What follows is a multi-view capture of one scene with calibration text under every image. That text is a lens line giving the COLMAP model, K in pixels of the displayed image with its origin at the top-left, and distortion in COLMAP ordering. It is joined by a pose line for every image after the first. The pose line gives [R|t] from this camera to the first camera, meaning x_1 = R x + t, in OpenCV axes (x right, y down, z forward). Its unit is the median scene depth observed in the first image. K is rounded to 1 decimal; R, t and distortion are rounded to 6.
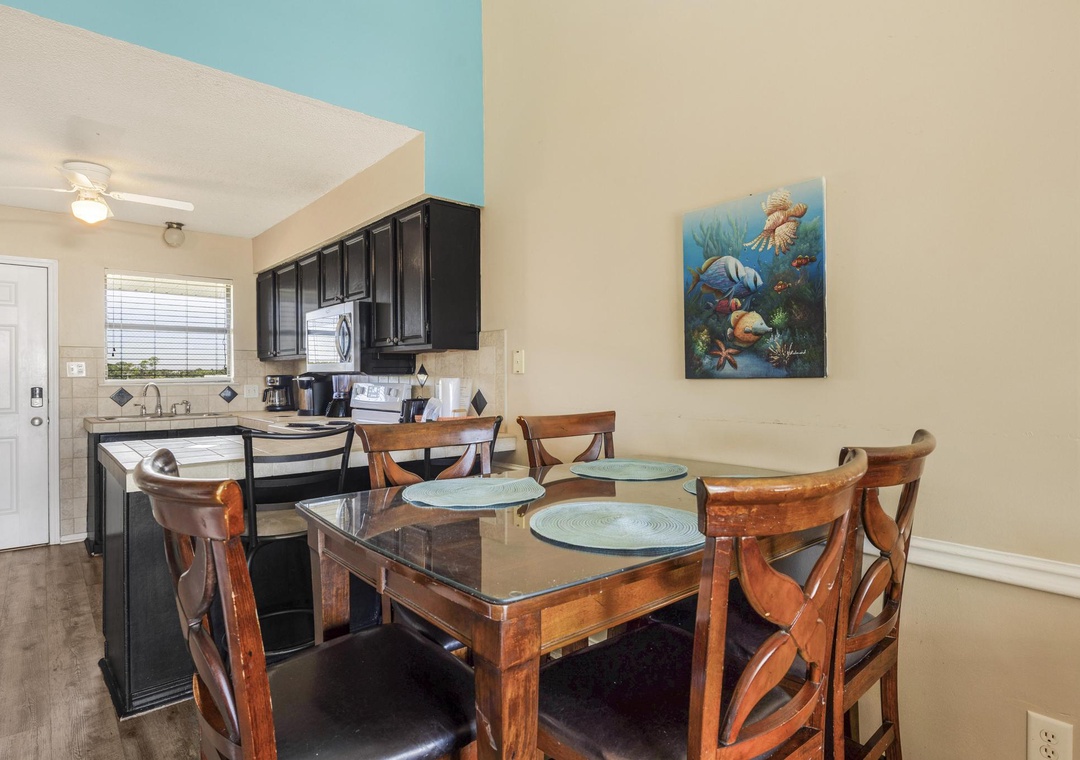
lens RADIAL K [[584.7, 0, 538.5], [0, 584.7, 387.9], [0, 0, 1]] dist [0.000130, -0.000811]
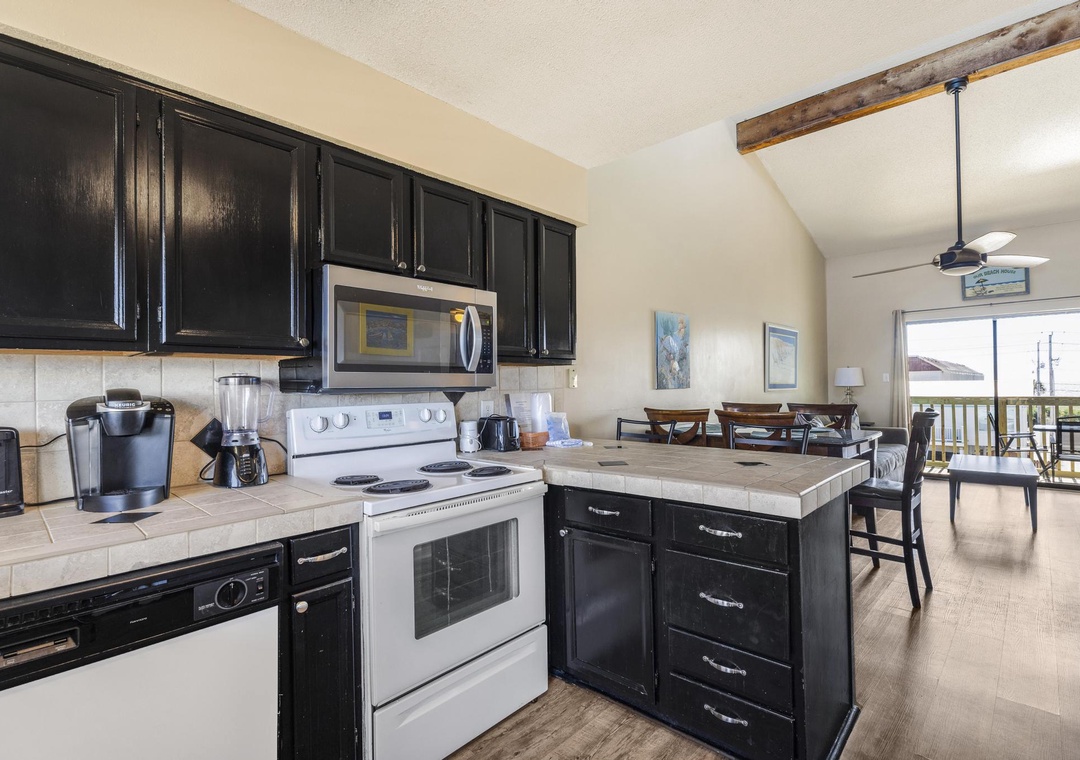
lens RADIAL K [[519.8, 0, 537.2], [0, 519.8, 379.0], [0, 0, 1]] dist [0.000687, -0.000984]
pose [[-0.096293, 0.015177, 0.995237, -1.065364], [0.032610, 0.999395, -0.012085, -0.029971], [-0.994819, 0.031291, -0.096730, 1.099666]]
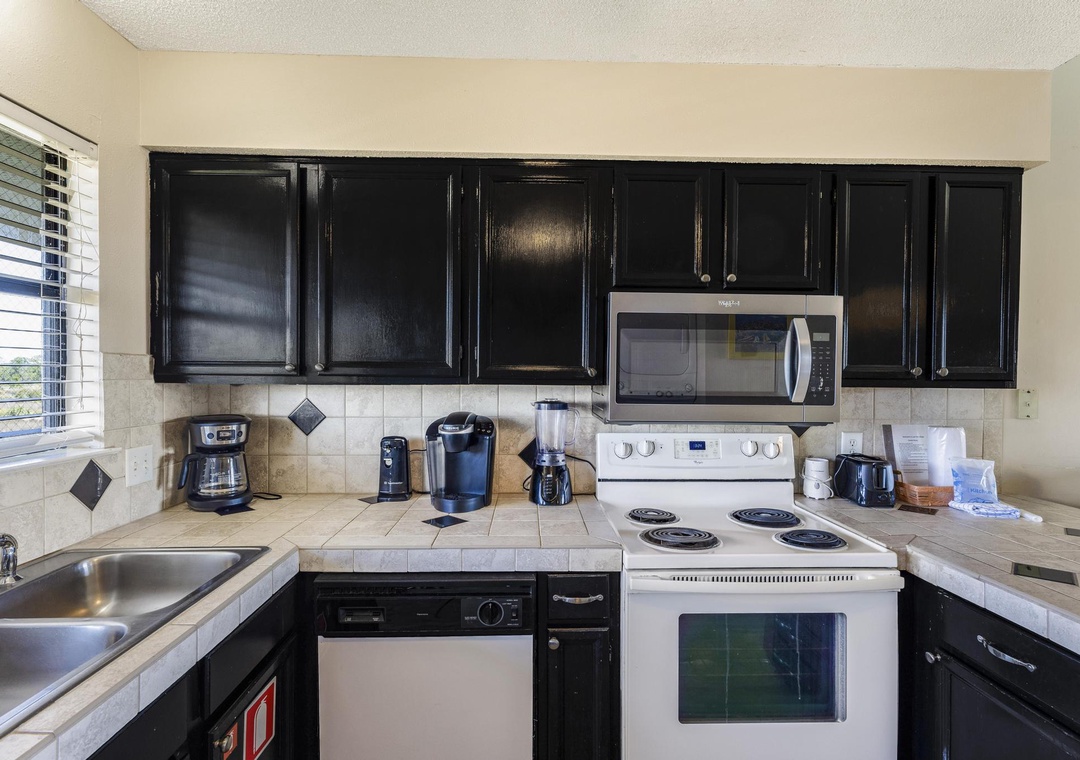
lens RADIAL K [[519.8, 0, 537.2], [0, 519.8, 379.0], [0, 0, 1]] dist [0.000687, -0.000984]
pose [[0.639435, 0.000963, 0.768845, -0.953667], [0.006125, 0.999961, -0.006347, -0.073642], [-0.768821, 0.008767, 0.639404, 0.983281]]
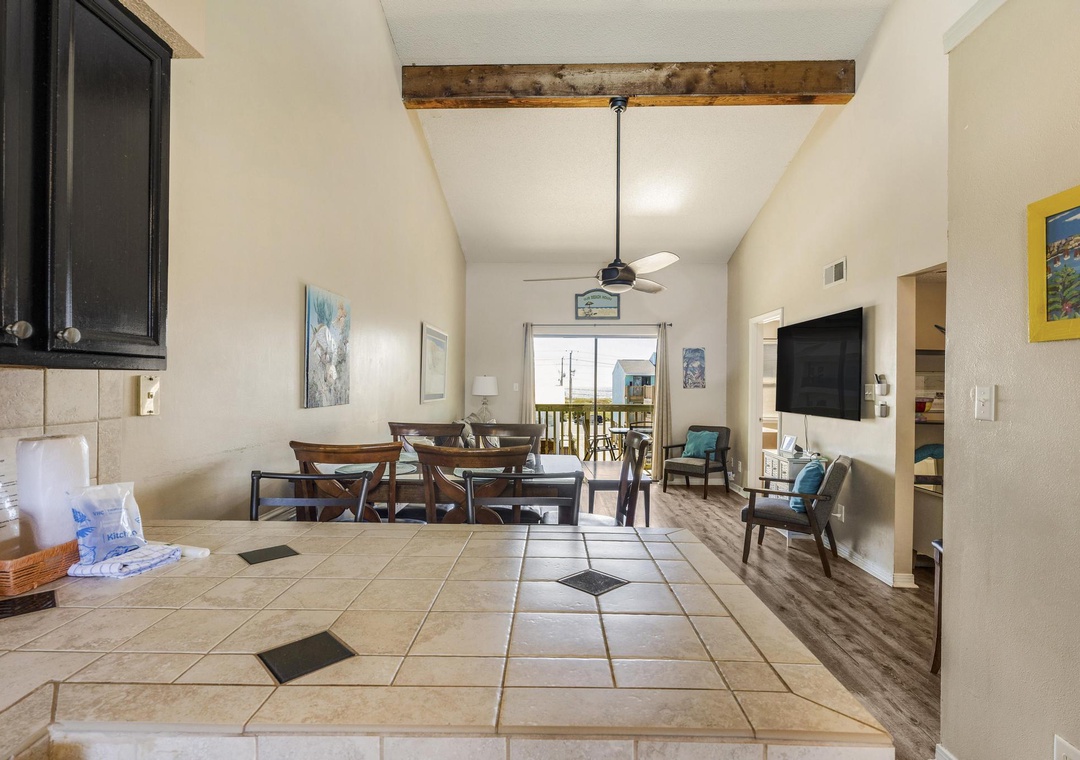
lens RADIAL K [[530.3, 0, 539.0], [0, 530.3, 387.2], [0, 0, 1]] dist [0.000156, -0.000596]
pose [[-0.737274, -0.005052, 0.675575, -0.650889], [0.009665, 0.999791, 0.018024, -0.055073], [-0.675525, 0.019818, -0.737071, 1.048596]]
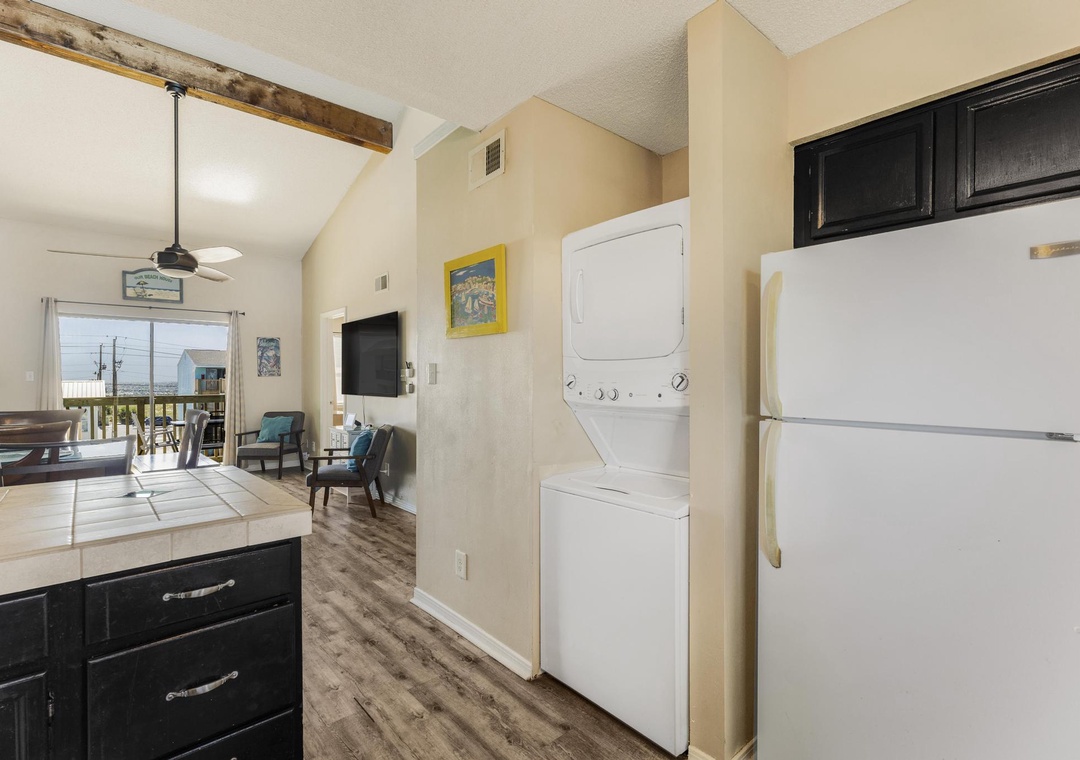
lens RADIAL K [[519.8, 0, 537.2], [0, 519.8, 379.0], [0, 0, 1]] dist [0.000687, -0.000984]
pose [[-0.999989, 0.004769, -0.000112, -0.800137], [0.004766, 0.999762, 0.021296, -0.035006], [0.000214, 0.021296, -0.999773, 1.241560]]
